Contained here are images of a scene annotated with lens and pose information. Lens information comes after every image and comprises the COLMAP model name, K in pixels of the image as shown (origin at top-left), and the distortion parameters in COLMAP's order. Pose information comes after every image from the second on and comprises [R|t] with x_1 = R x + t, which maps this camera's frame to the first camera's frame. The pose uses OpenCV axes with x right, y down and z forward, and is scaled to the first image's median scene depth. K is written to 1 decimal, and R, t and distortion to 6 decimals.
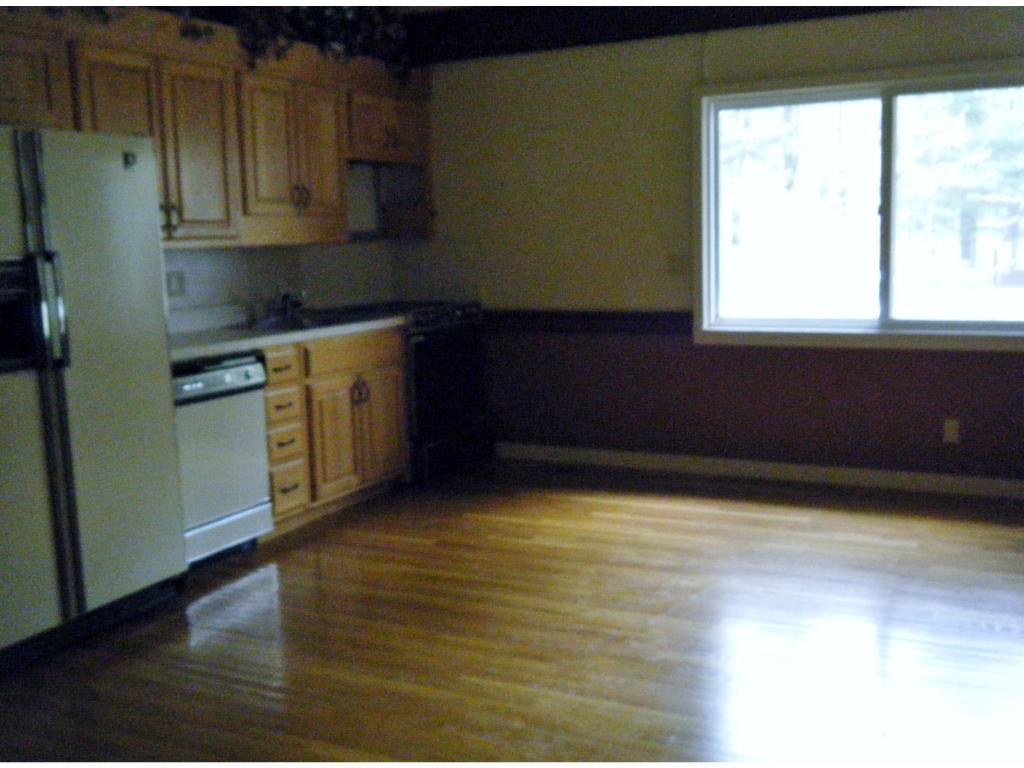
lens RADIAL K [[1068.4, 0, 512.0], [0, 1068.4, 384.0], [0, 0, 1]] dist [-0.012174, 0.036613]
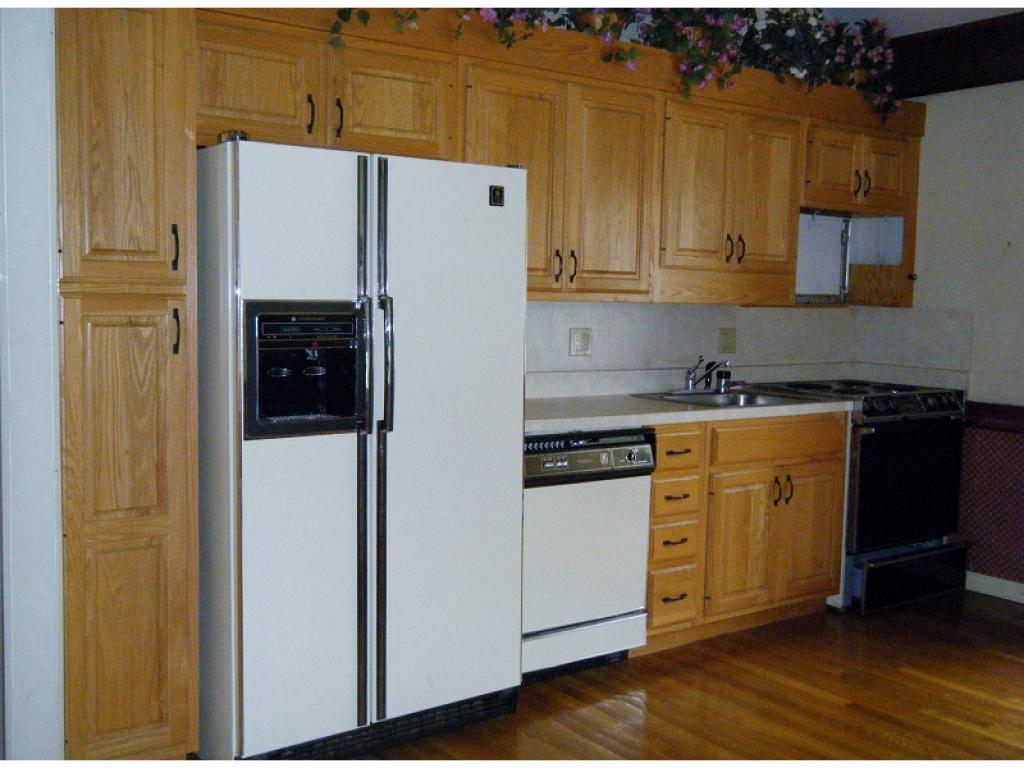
lens RADIAL K [[1068.4, 0, 512.0], [0, 1068.4, 384.0], [0, 0, 1]] dist [-0.012174, 0.036613]
pose [[0.889588, 0.087555, -0.448294, 0.035042], [-0.112354, 0.993246, -0.028966, -0.027396], [0.442730, 0.076135, 0.893417, 0.190175]]
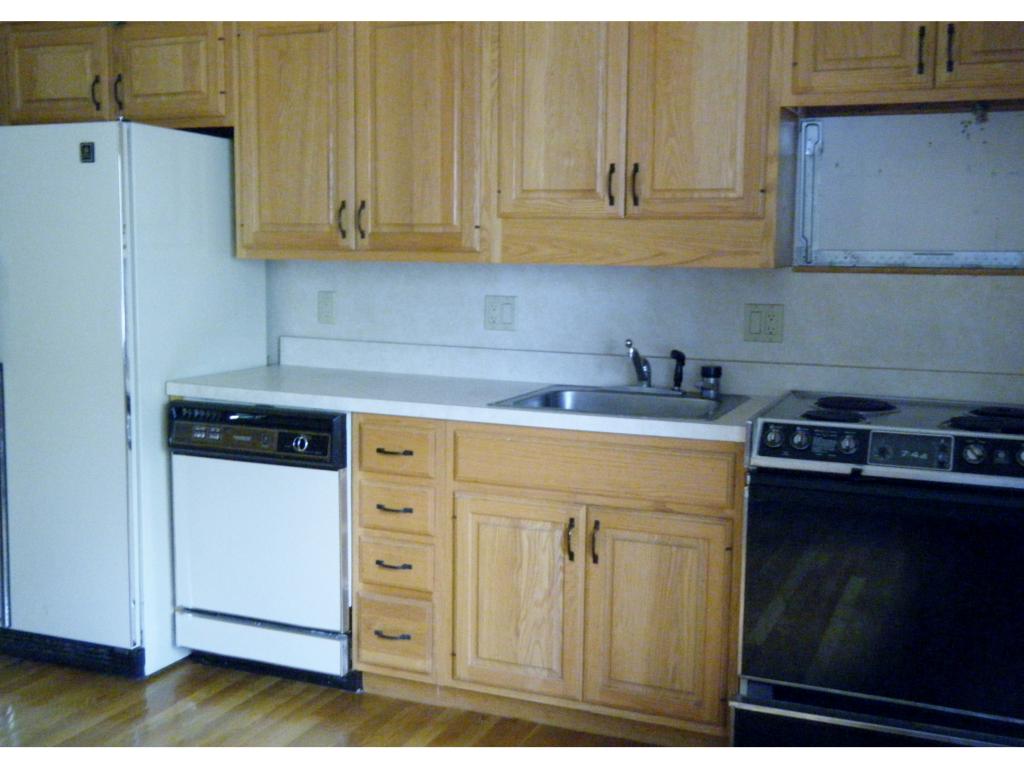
lens RADIAL K [[1068.4, 0, 512.0], [0, 1068.4, 384.0], [0, 0, 1]] dist [-0.012174, 0.036613]
pose [[0.088501, 0.145408, -0.985406, 0.402417], [-0.157876, 0.978830, 0.130259, -0.143065], [0.983485, 0.144044, 0.109583, 0.941848]]
